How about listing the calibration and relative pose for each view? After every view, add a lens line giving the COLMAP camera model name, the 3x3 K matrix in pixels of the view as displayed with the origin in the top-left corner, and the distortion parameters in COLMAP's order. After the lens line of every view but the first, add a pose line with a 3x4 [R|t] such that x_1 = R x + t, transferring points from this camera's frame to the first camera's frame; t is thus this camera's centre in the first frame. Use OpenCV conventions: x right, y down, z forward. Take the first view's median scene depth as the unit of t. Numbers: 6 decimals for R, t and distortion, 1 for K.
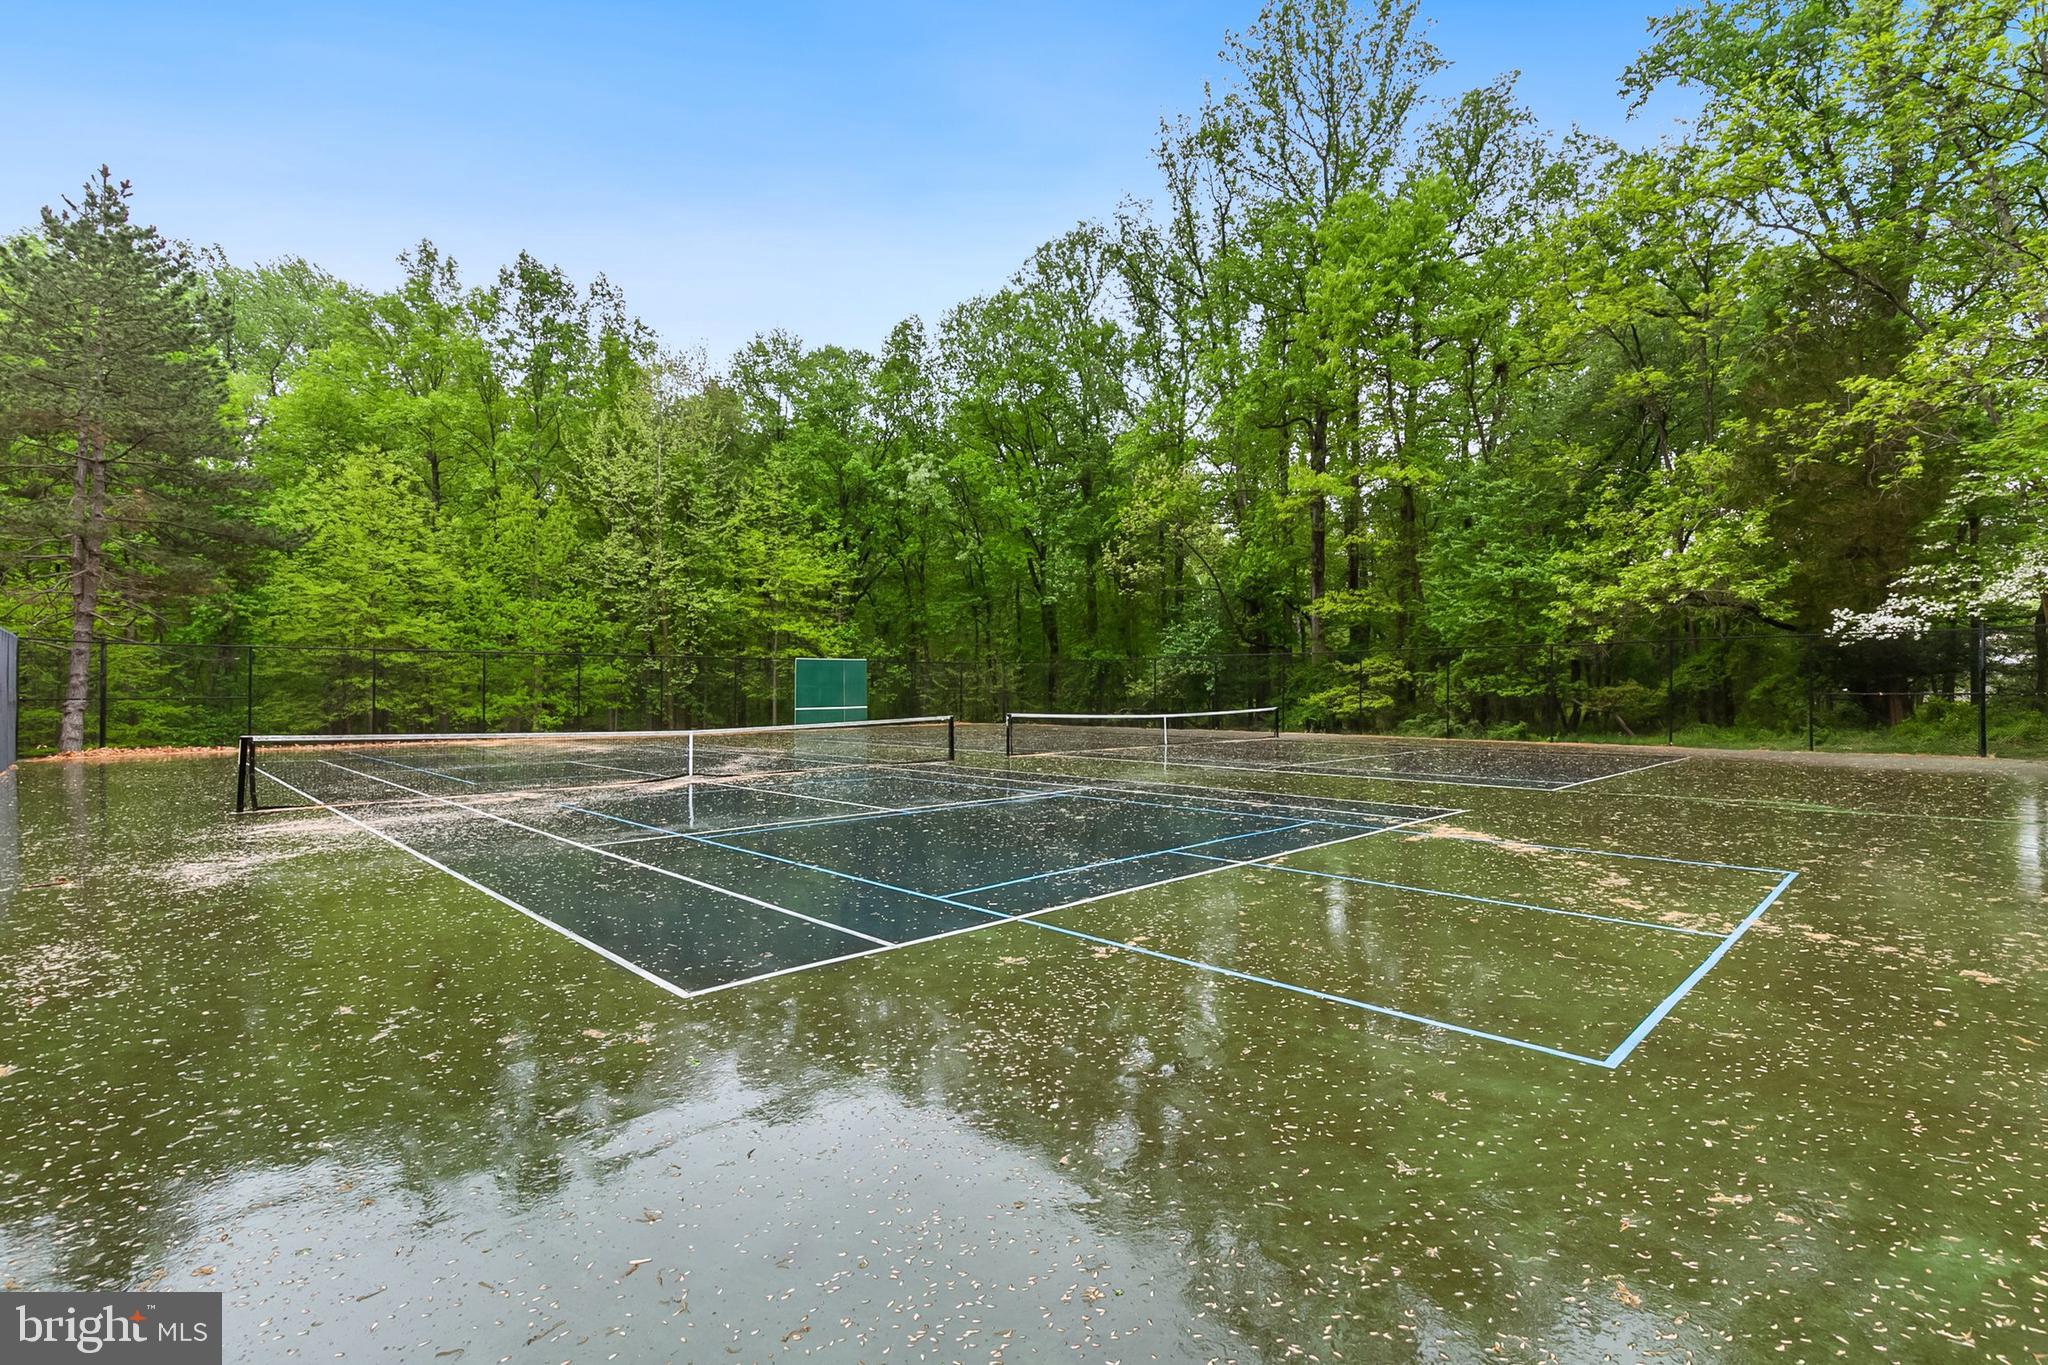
lens RADIAL K [[937.7, 0, 1038.9], [0, 937.7, 671.7], [0, 0, 1]] dist [0.011738, 0.000130]
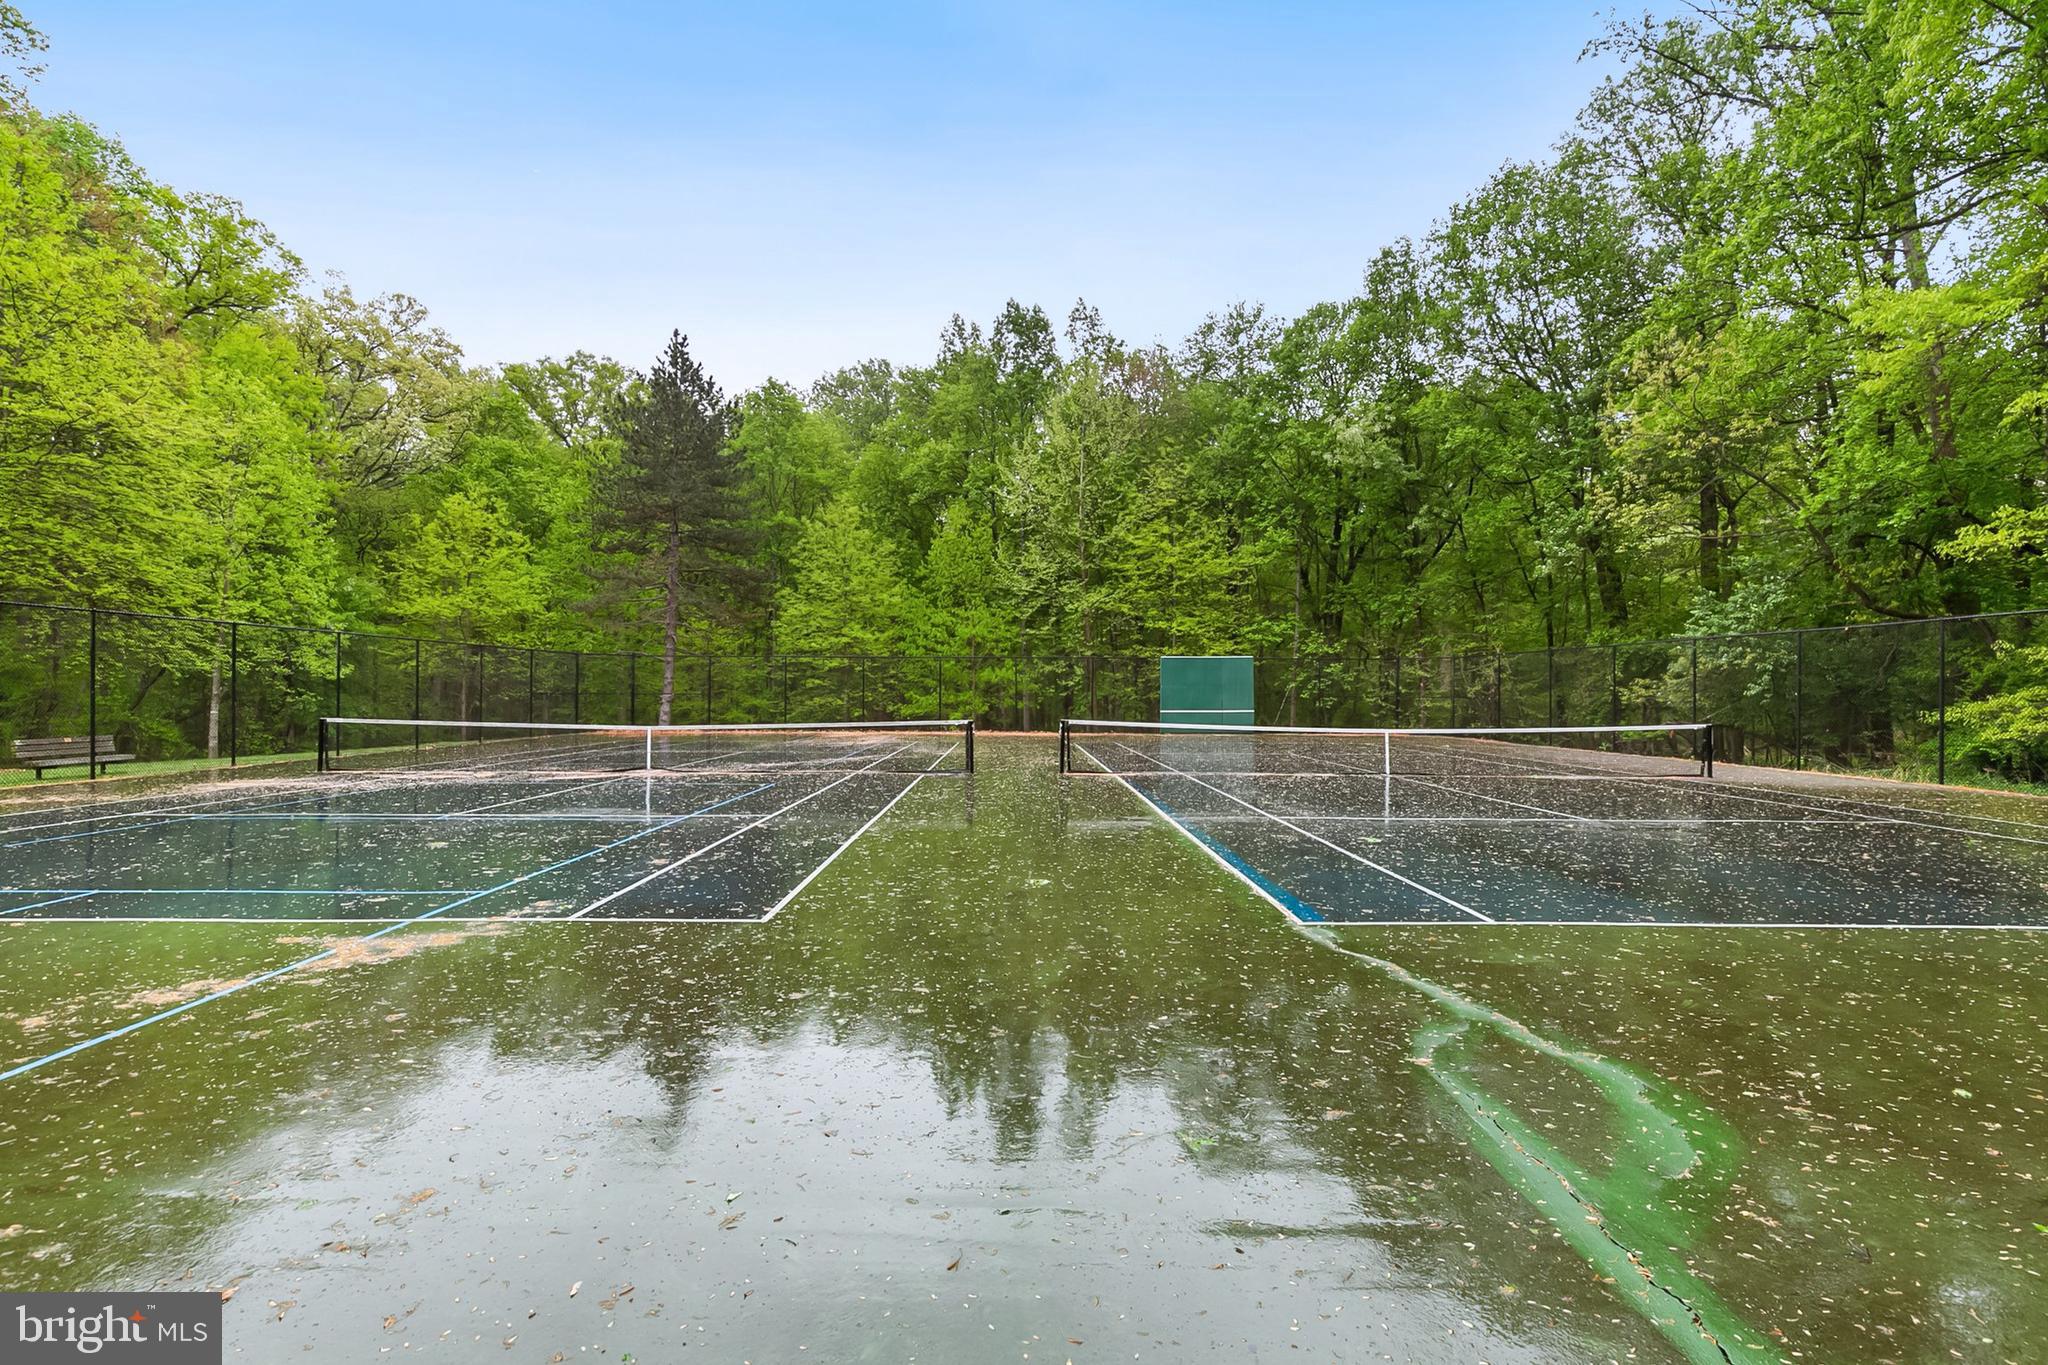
lens RADIAL K [[937.7, 0, 1027.6], [0, 937.7, 696.7], [0, 0, 1]] dist [0.011738, 0.000130]
pose [[0.721527, 0.009108, -0.692327, 0.258500], [0.010012, 0.999672, 0.023585, 0.001638], [0.692314, -0.023949, 0.721198, 0.205531]]
